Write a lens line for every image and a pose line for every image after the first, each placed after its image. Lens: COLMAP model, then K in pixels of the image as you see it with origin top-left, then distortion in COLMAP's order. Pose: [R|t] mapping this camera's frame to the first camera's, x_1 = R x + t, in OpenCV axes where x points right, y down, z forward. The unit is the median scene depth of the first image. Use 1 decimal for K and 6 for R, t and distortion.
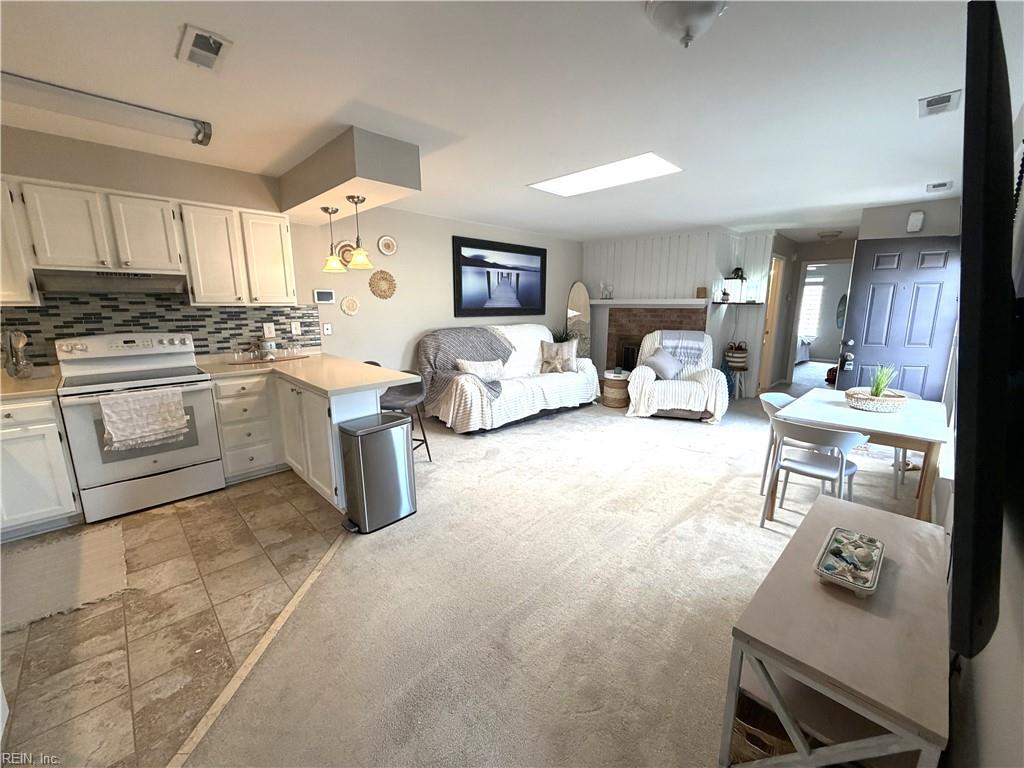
lens RADIAL K [[409.7, 0, 509.9], [0, 409.7, 384.0], [0, 0, 1]] dist [0.002097, -0.000768]
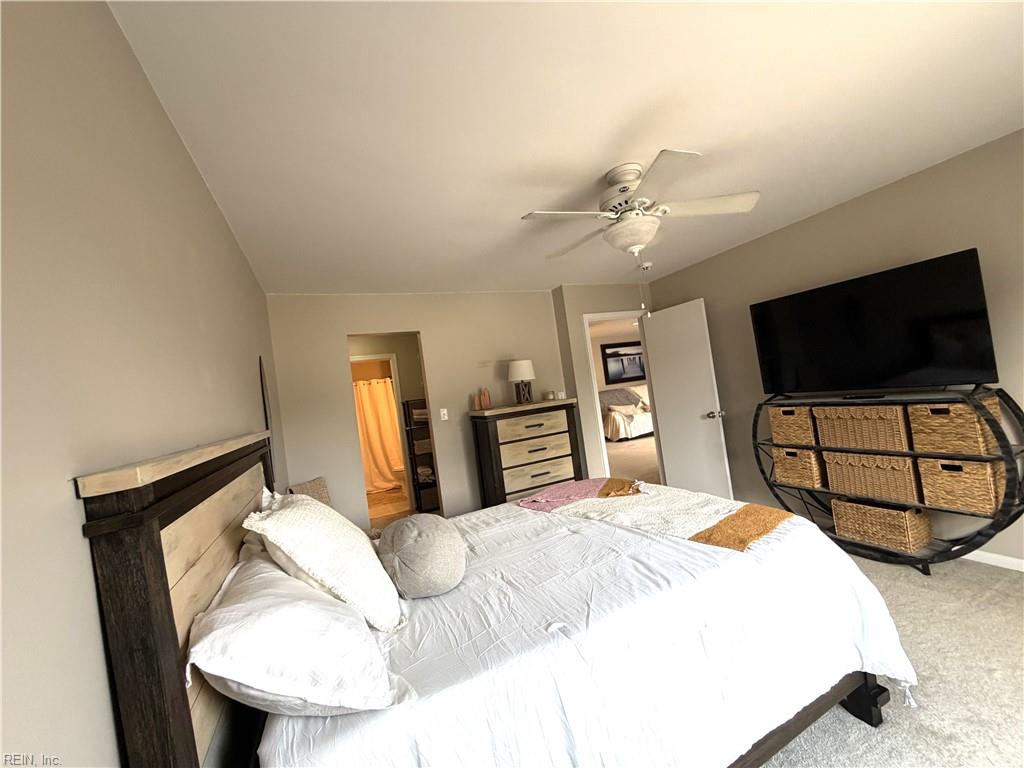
lens RADIAL K [[409.7, 0, 513.3], [0, 409.7, 383.4], [0, 0, 1]] dist [0.002097, -0.000768]
pose [[0.931505, -0.131503, -0.339124, 0.175355], [0.067051, 0.978460, -0.195245, 0.272375], [0.357494, 0.159133, 0.920258, -1.443232]]
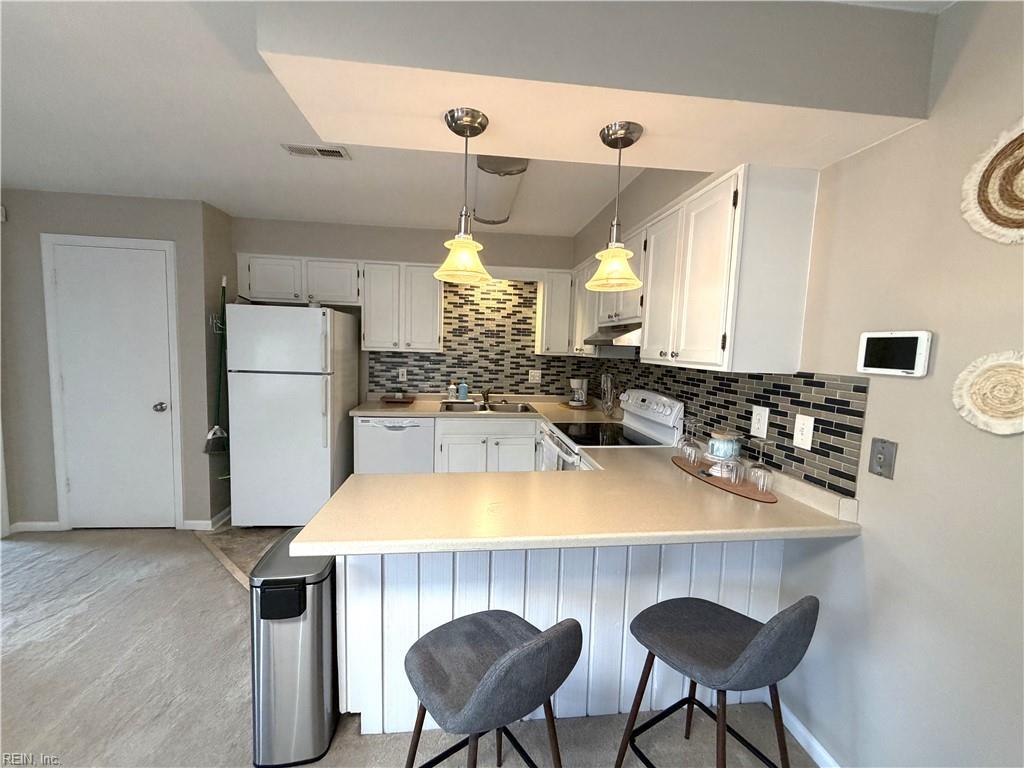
lens RADIAL K [[409.7, 0, 508.7], [0, 409.7, 382.8], [0, 0, 1]] dist [0.002097, -0.000768]
pose [[-0.618352, 0.051394, -0.784219, -0.045153], [-0.182984, 0.961020, 0.207263, -0.255421], [0.764302, 0.271661, -0.584844, 1.214758]]
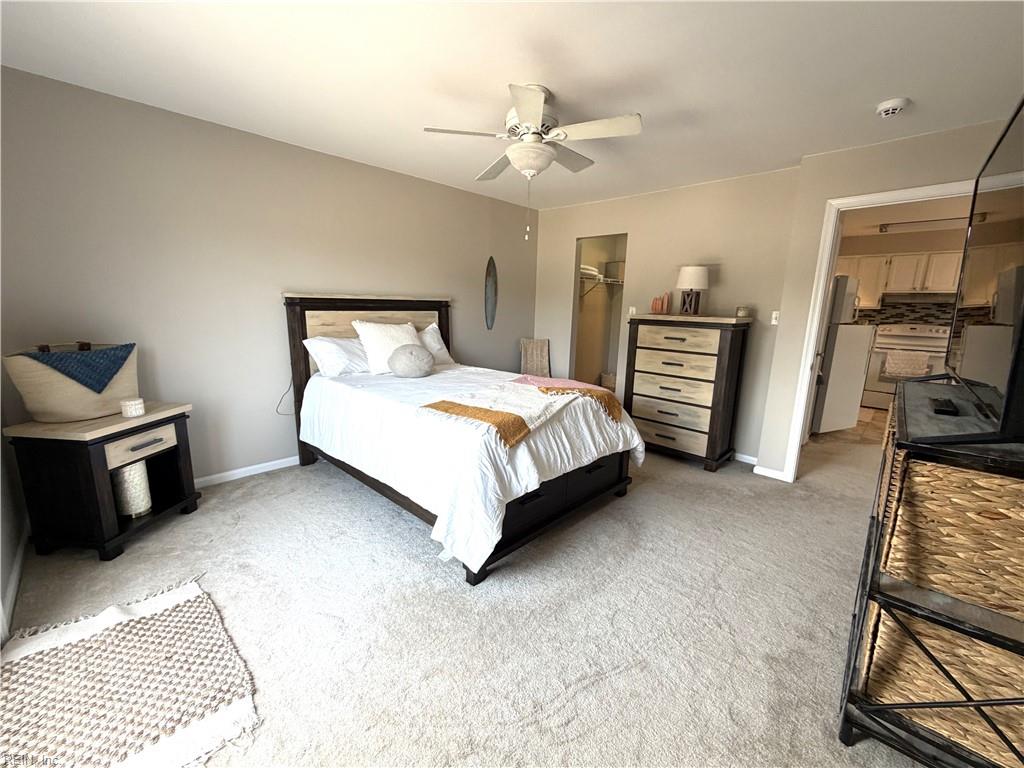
lens RADIAL K [[409.7, 0, 508.0], [0, 409.7, 383.5], [0, 0, 1]] dist [0.002097, -0.000768]
pose [[0.021365, 0.193338, -0.980900, 0.892080], [-0.212843, 0.959512, 0.184486, 0.179245], [0.976853, 0.204836, 0.061650, -0.848016]]
